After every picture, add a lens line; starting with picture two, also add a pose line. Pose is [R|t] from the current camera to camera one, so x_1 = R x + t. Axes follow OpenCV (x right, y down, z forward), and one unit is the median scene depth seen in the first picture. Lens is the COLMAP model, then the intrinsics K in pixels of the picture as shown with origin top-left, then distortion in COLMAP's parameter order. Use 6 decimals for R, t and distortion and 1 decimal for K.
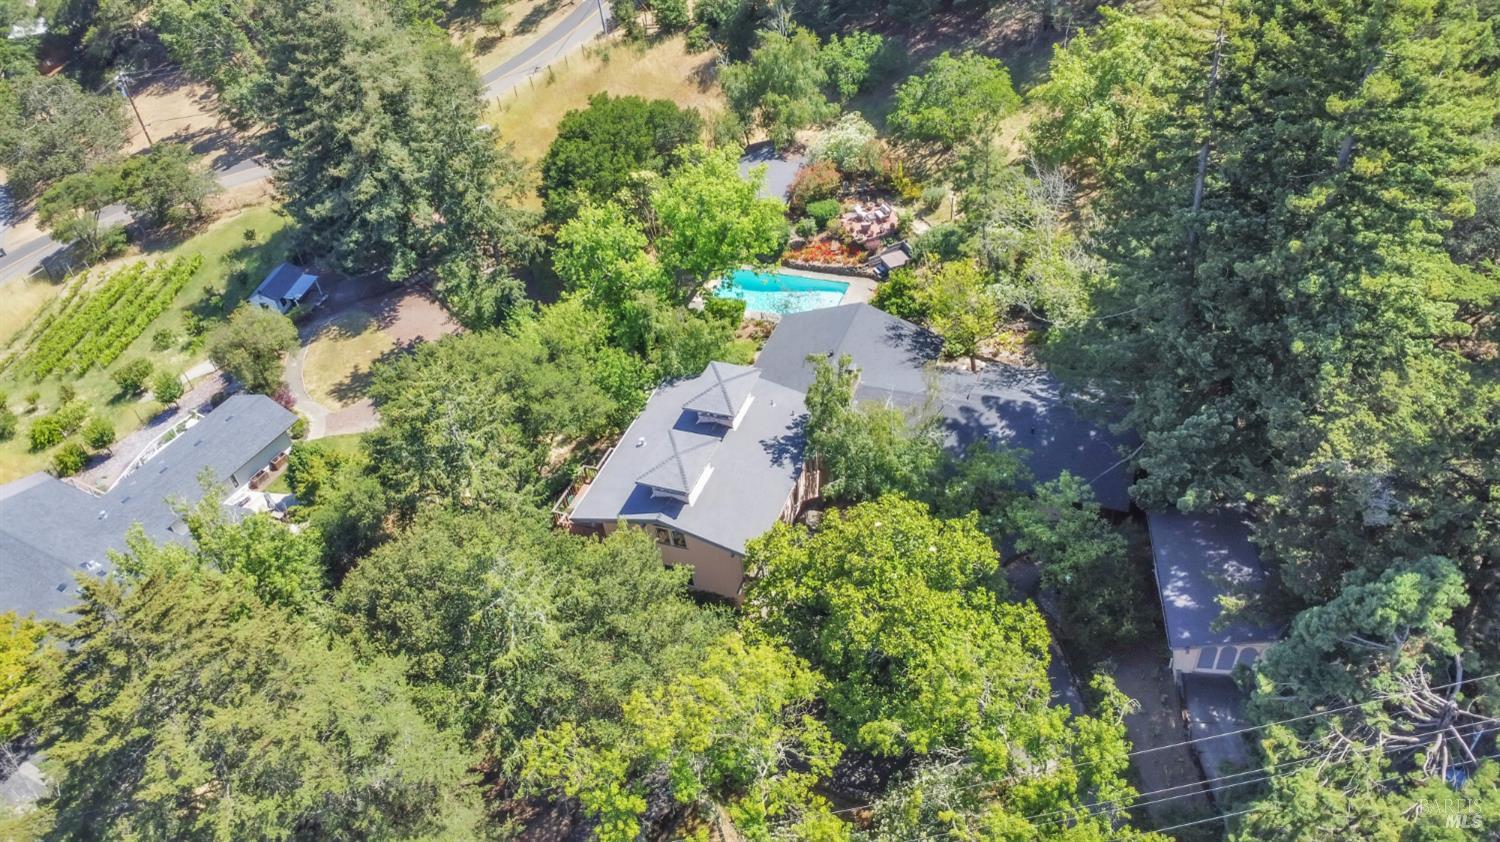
lens RADIAL K [[1093.6, 0, 750.0], [0, 1093.6, 421.0], [0, 0, 1]] dist [-0.028406, -0.002956]
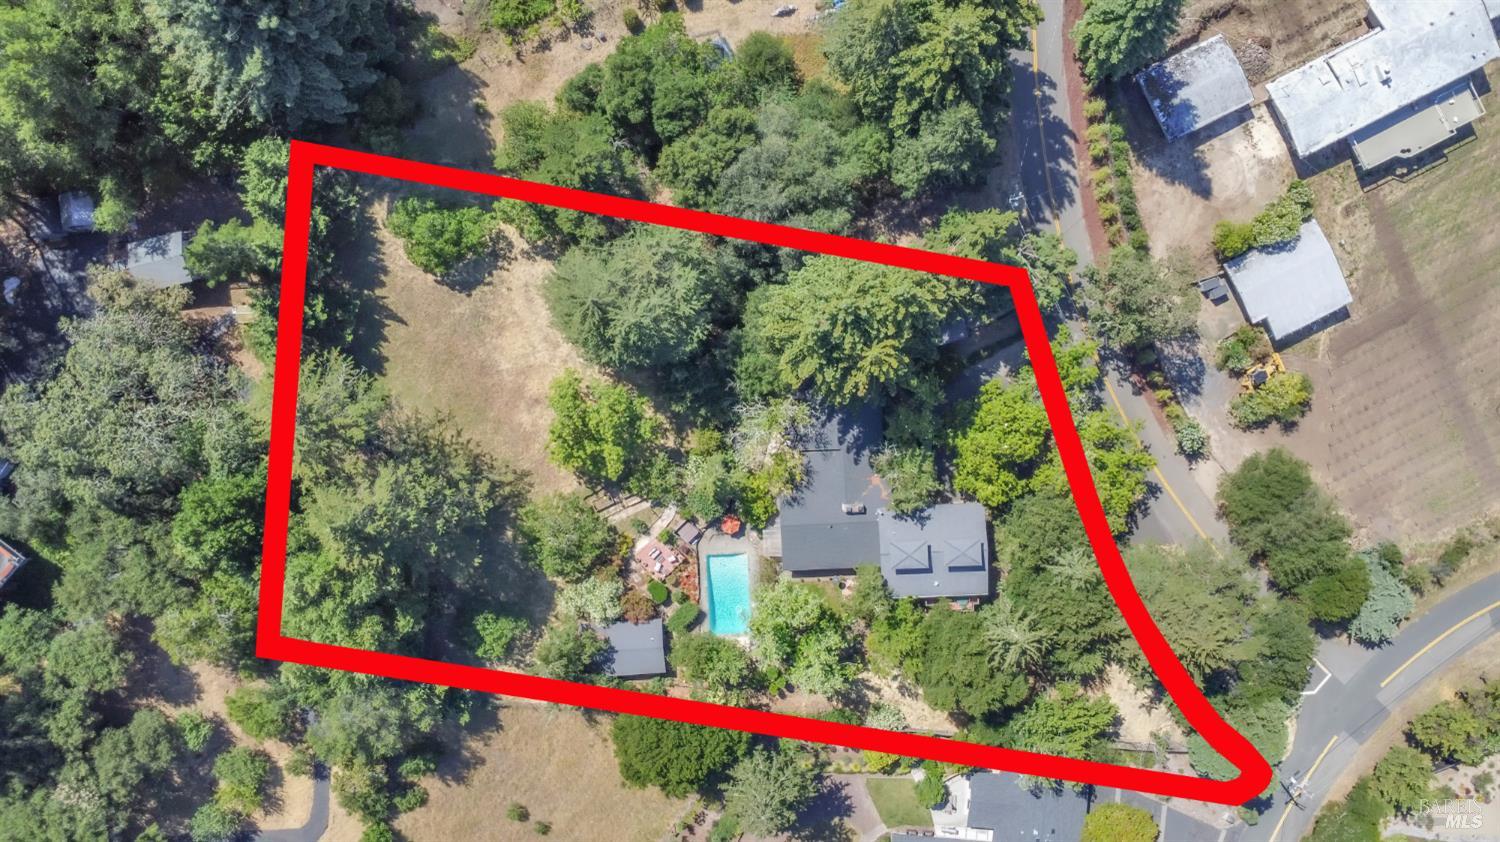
lens RADIAL K [[1093.6, 0, 750.0], [0, 1093.6, 421.0], [0, 0, 1]] dist [-0.028406, -0.002956]
pose [[-0.394023, -0.914913, 0.087632, 0.101259], [0.645429, -0.207557, 0.735079, -1.165804], [-0.654345, 0.346198, 0.672294, -0.197321]]
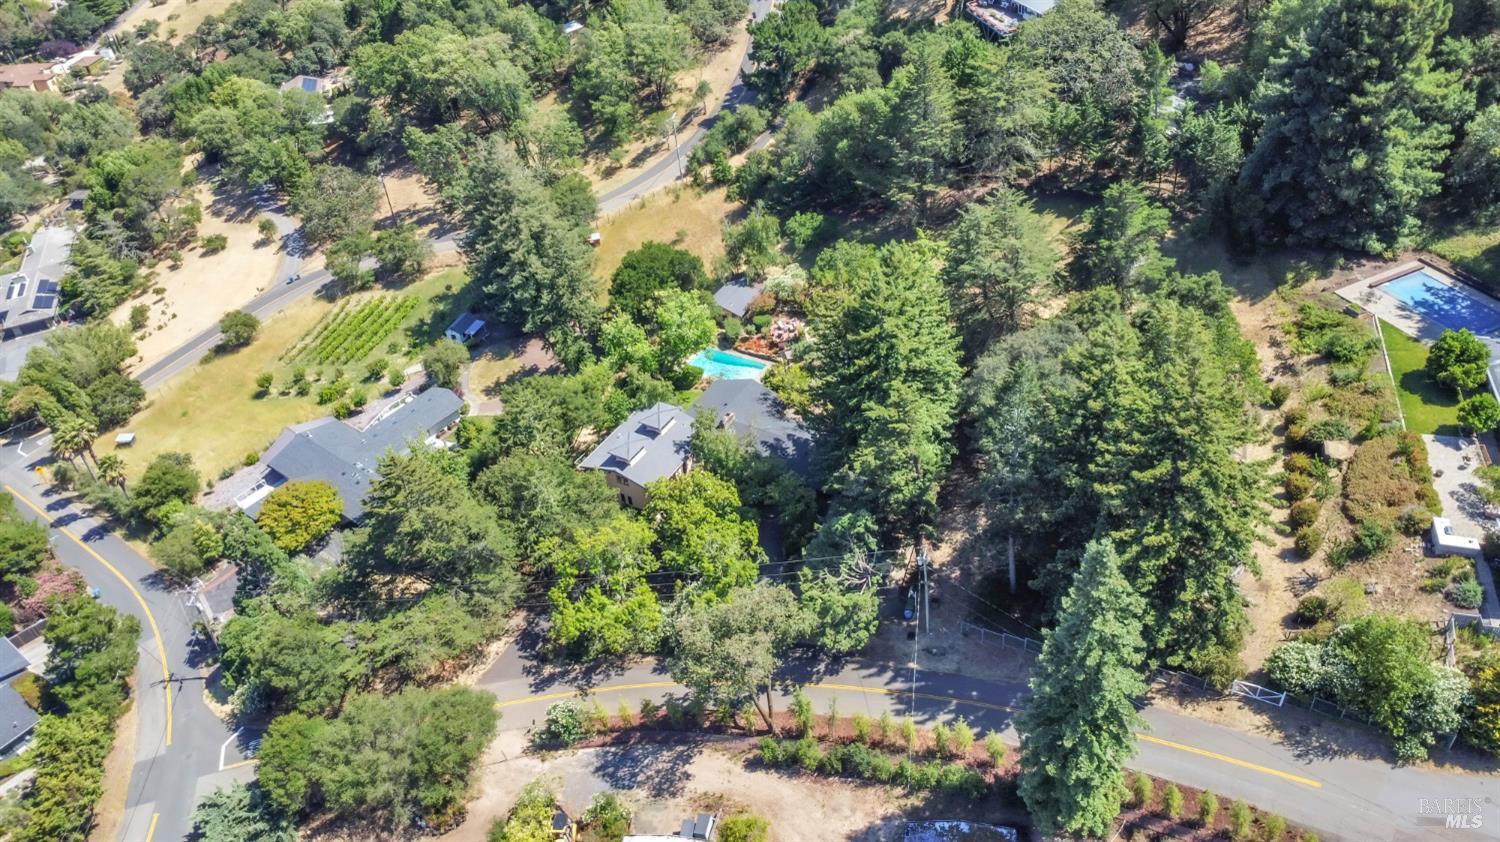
lens RADIAL K [[1085.1, 0, 750.0], [0, 1085.1, 421.0], [0, 0, 1]] dist [-0.002559, 0.000761]
pose [[0.984781, 0.117854, -0.127736, 0.287941], [-0.119869, 0.992756, -0.008177, -0.015348], [0.125847, 0.023364, 0.991775, -0.732984]]
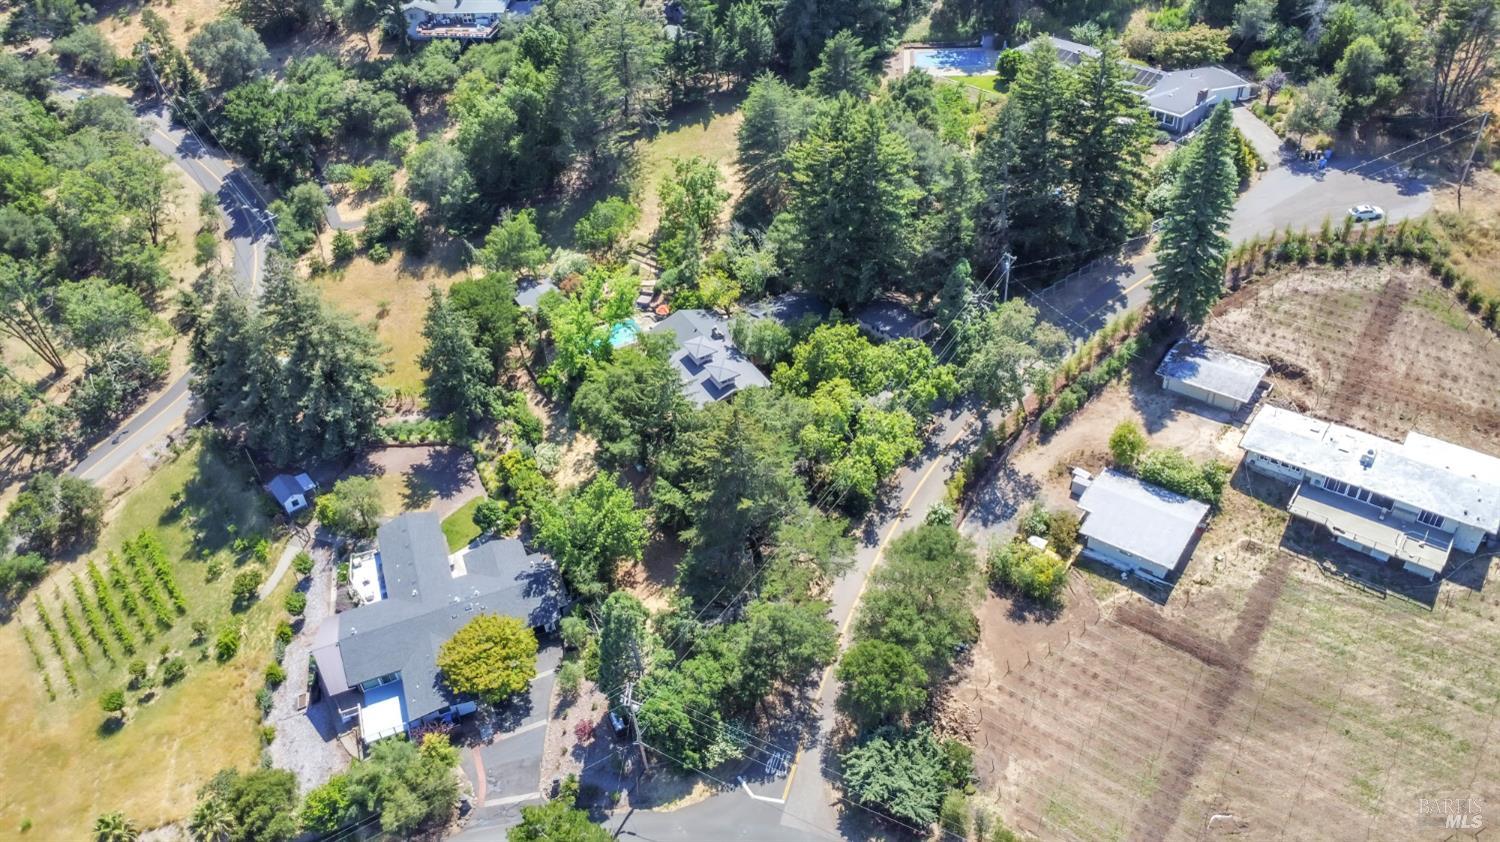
lens RADIAL K [[1093.6, 0, 750.0], [0, 1093.6, 421.0], [0, 0, 1]] dist [-0.028406, -0.002956]
pose [[0.653641, -0.429940, 0.622820, -1.004367], [0.493407, 0.866106, 0.080060, -0.018417], [-0.573849, 0.254974, 0.778258, -0.564287]]
